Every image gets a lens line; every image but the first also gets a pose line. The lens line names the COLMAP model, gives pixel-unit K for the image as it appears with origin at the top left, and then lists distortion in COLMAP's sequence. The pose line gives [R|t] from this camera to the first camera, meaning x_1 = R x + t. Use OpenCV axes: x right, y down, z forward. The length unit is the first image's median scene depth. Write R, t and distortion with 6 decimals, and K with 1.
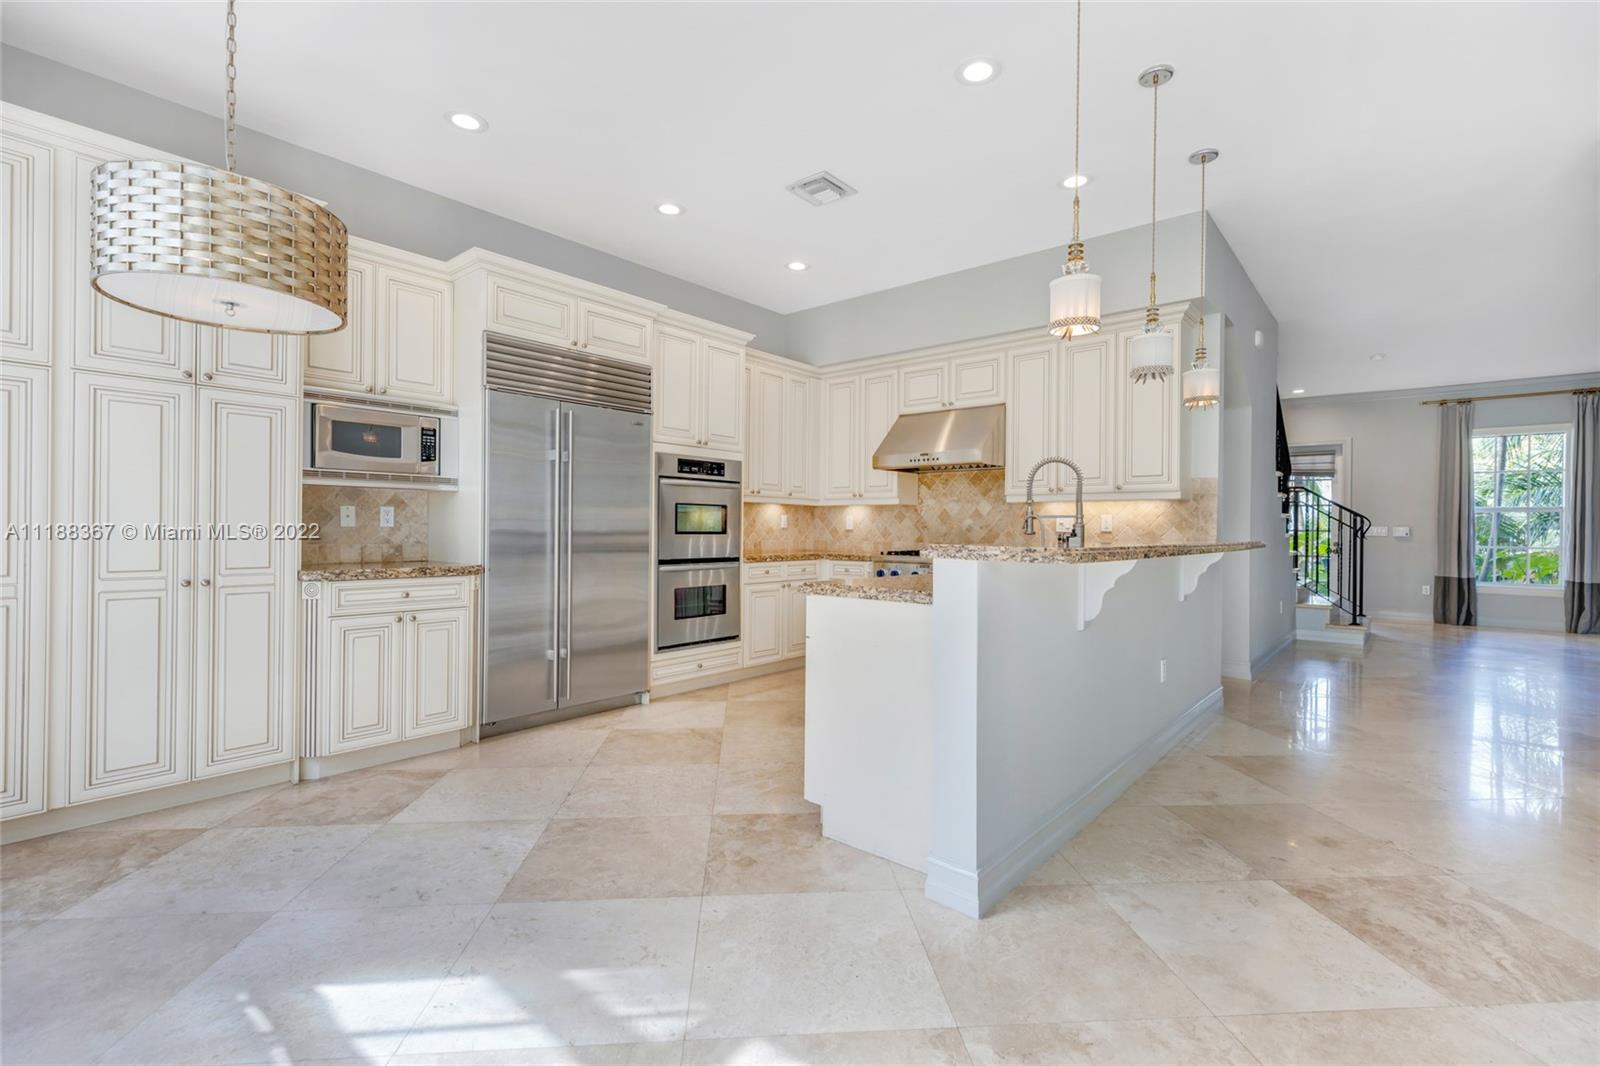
lens RADIAL K [[720.0, 0, 803.7], [0, 720.0, 527.0], [0, 0, 1]] dist [0.001102, -0.000615]
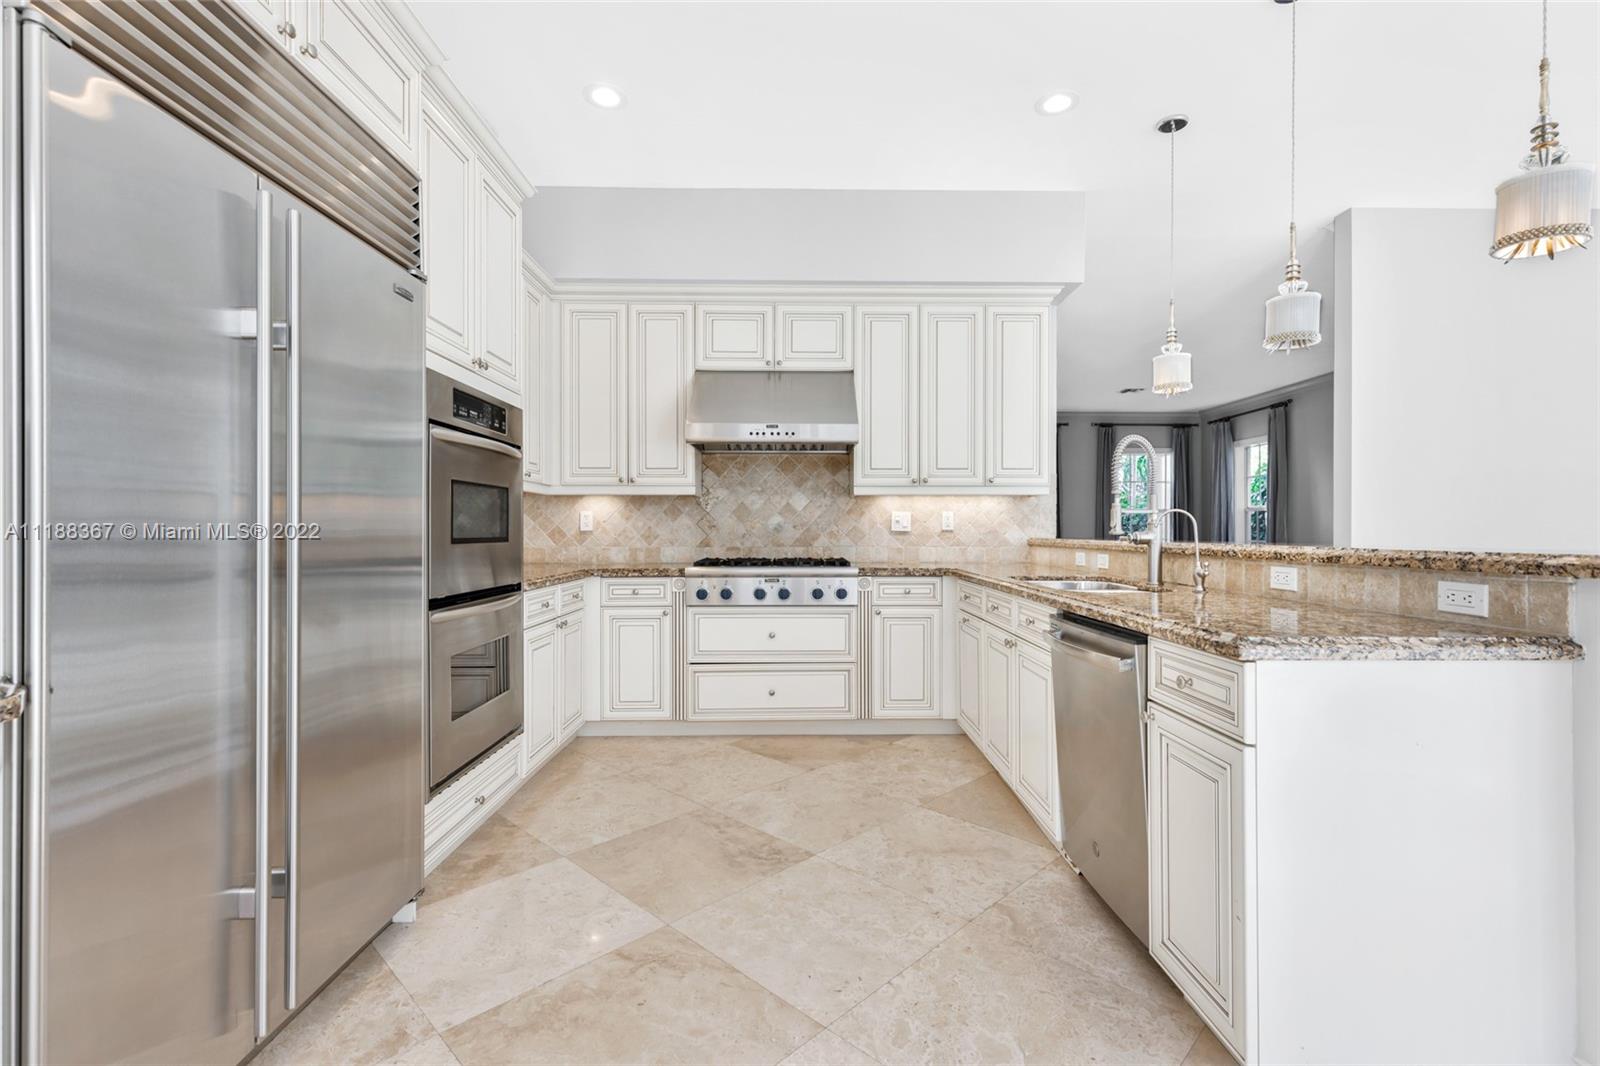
lens RADIAL K [[720.0, 0, 801.9], [0, 720.0, 531.5], [0, 0, 1]] dist [0.001102, -0.000615]
pose [[0.746432, -0.010203, 0.665383, -0.299773], [0.005724, 0.999944, 0.008912, -0.001079], [-0.665437, -0.002843, 0.746449, 0.448221]]
